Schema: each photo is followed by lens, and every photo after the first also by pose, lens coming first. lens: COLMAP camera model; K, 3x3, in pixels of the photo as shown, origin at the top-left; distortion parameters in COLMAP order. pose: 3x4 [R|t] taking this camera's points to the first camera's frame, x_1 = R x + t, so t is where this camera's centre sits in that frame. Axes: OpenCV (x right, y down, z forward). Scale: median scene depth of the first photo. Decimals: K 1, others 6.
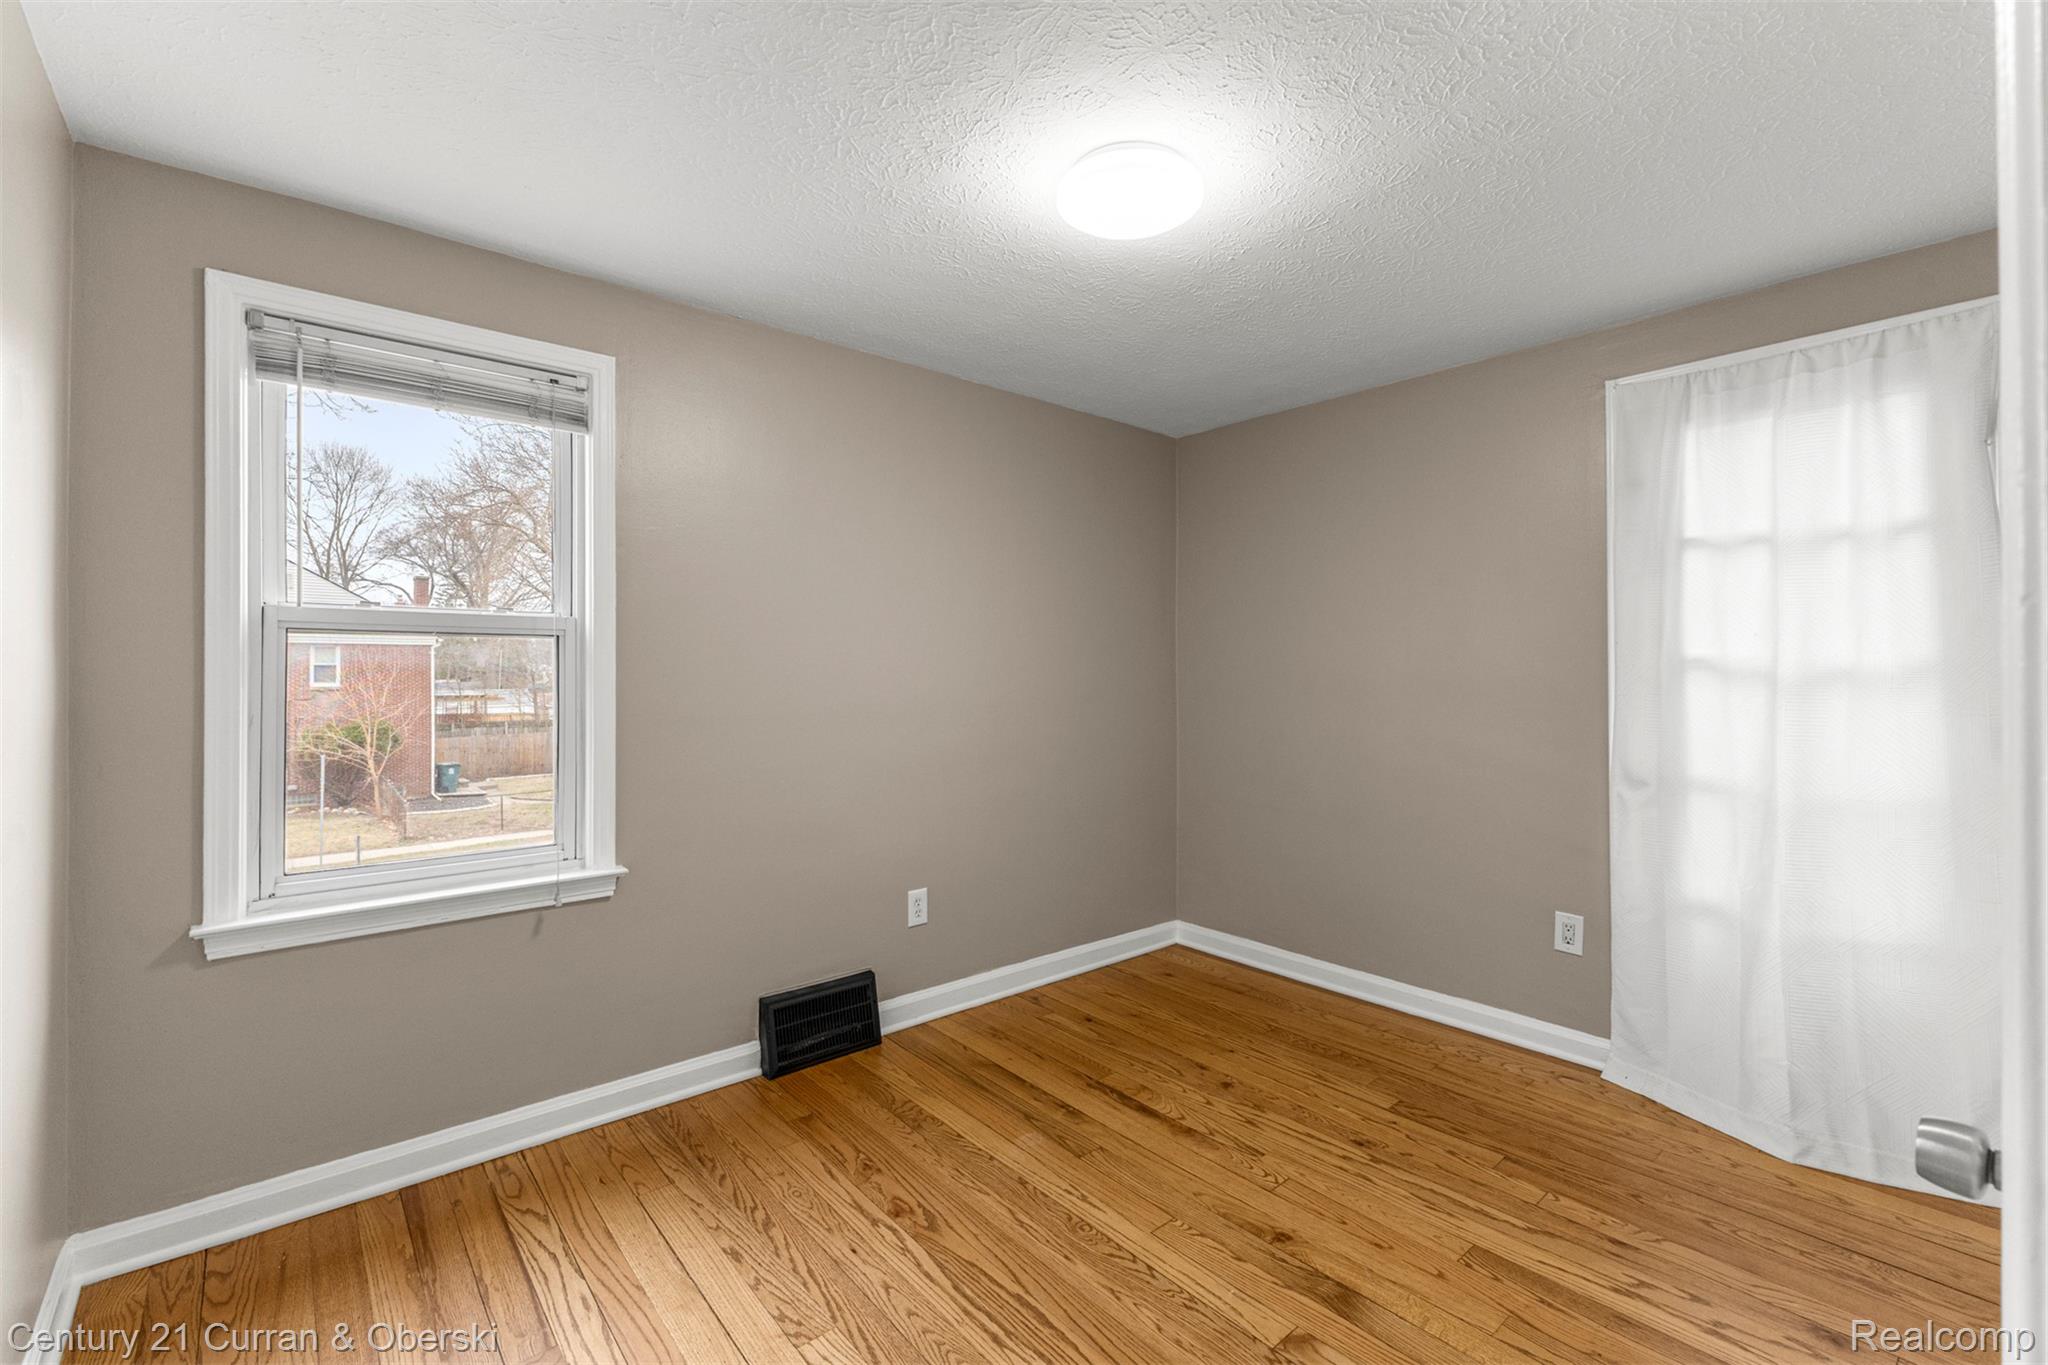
lens RADIAL K [[882.1, 0, 1023.3], [0, 882.1, 686.7], [0, 0, 1]] dist [0.014341, 0.000116]
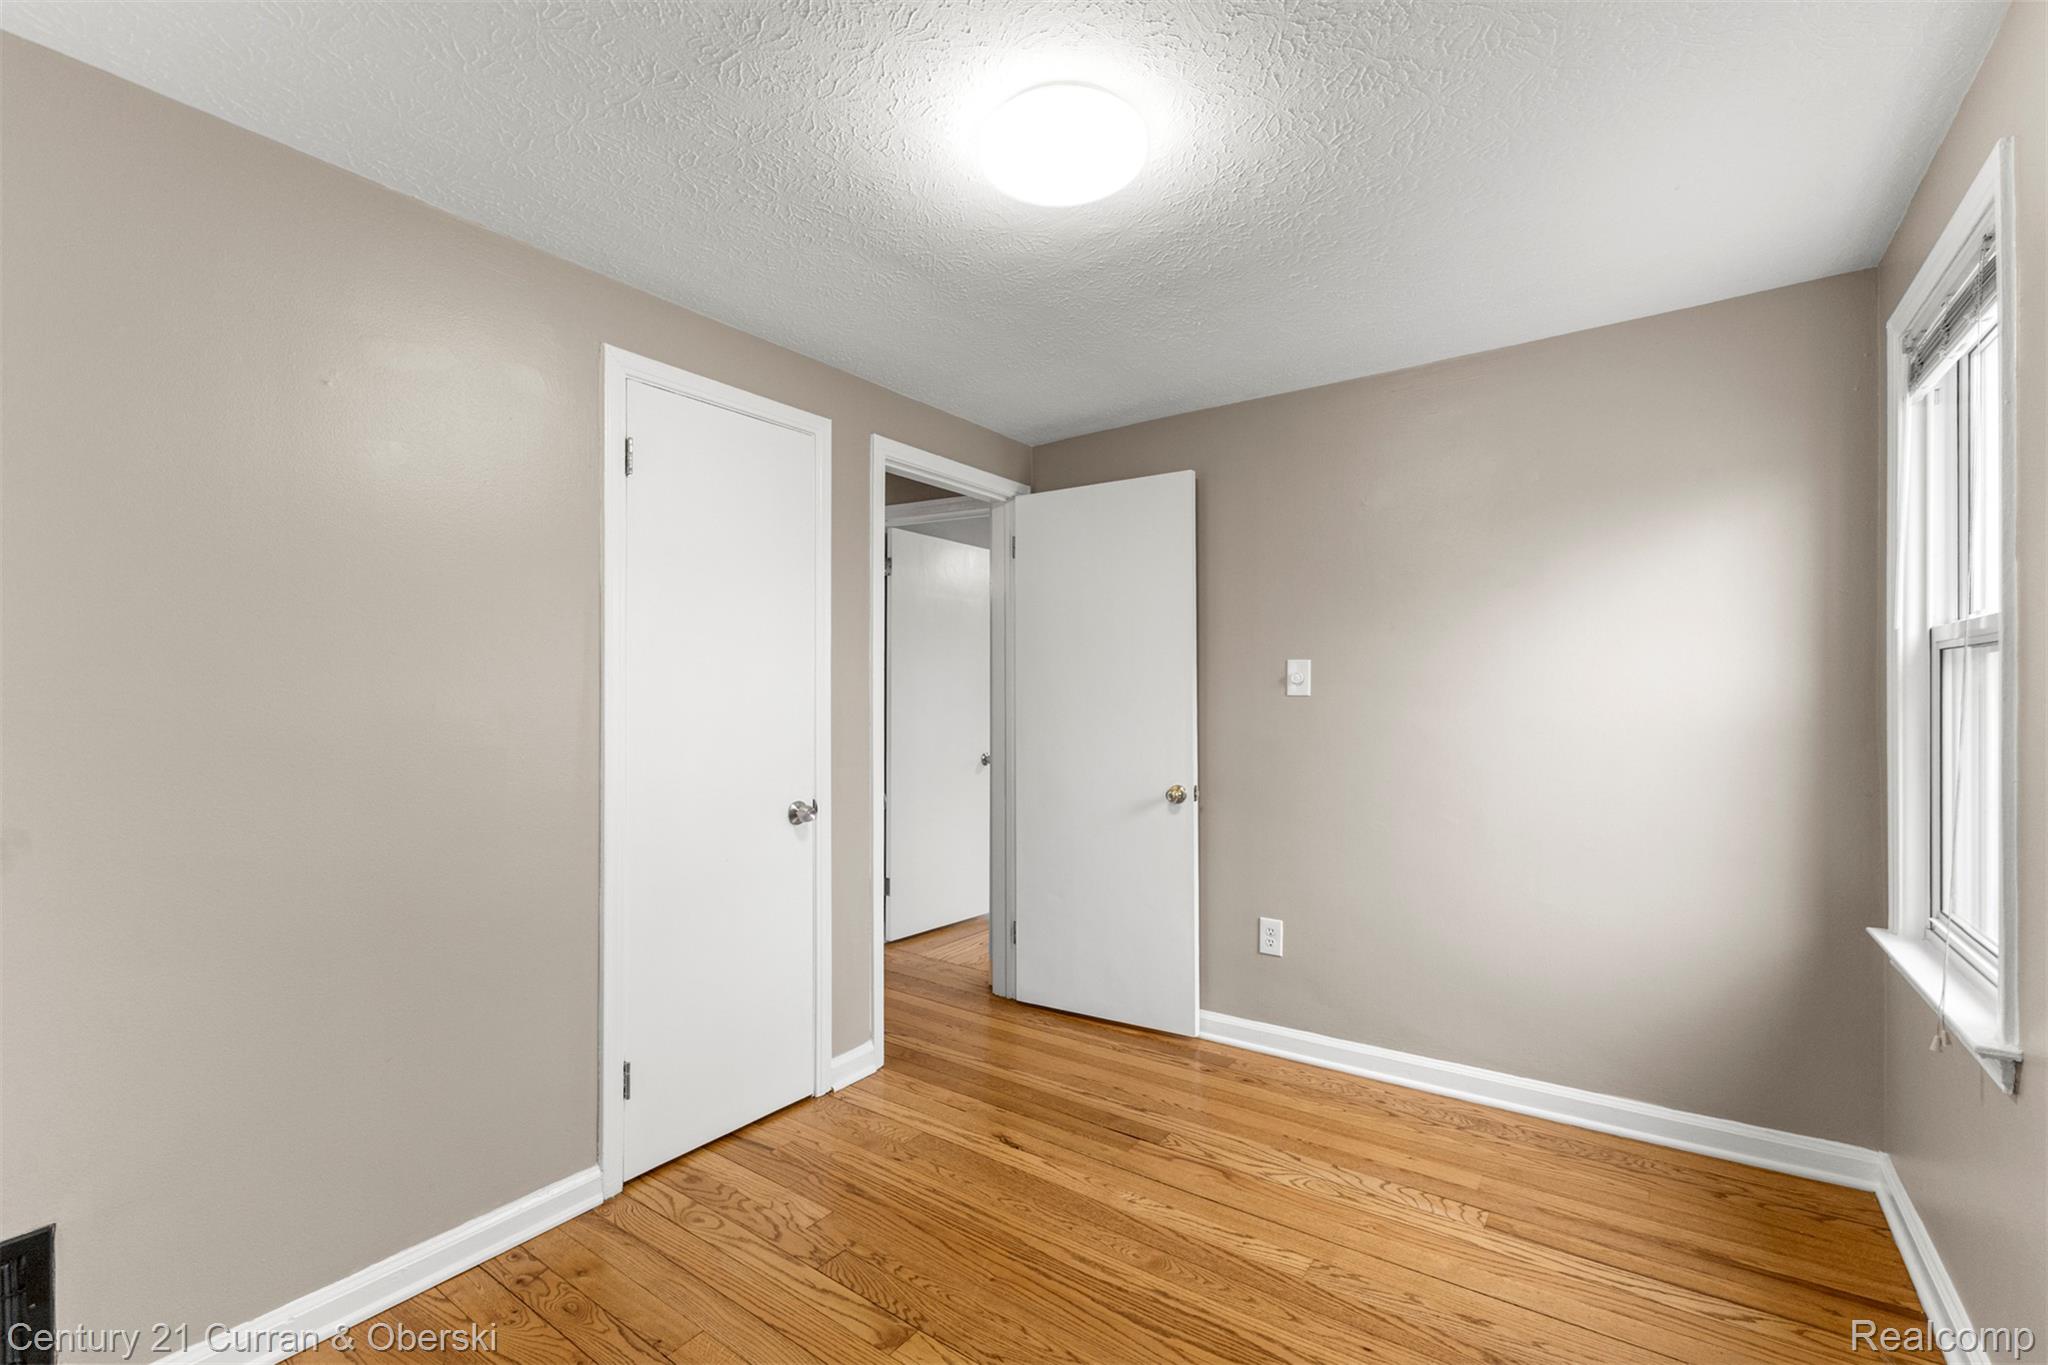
lens RADIAL K [[882.1, 0, 1023.3], [0, 882.1, 686.7], [0, 0, 1]] dist [0.014341, 0.000116]
pose [[-0.971035, 0.000211, -0.238935, 0.397308], [-0.000599, 0.999994, 0.003315, -0.033870], [0.238935, 0.003362, -0.971030, 1.985782]]
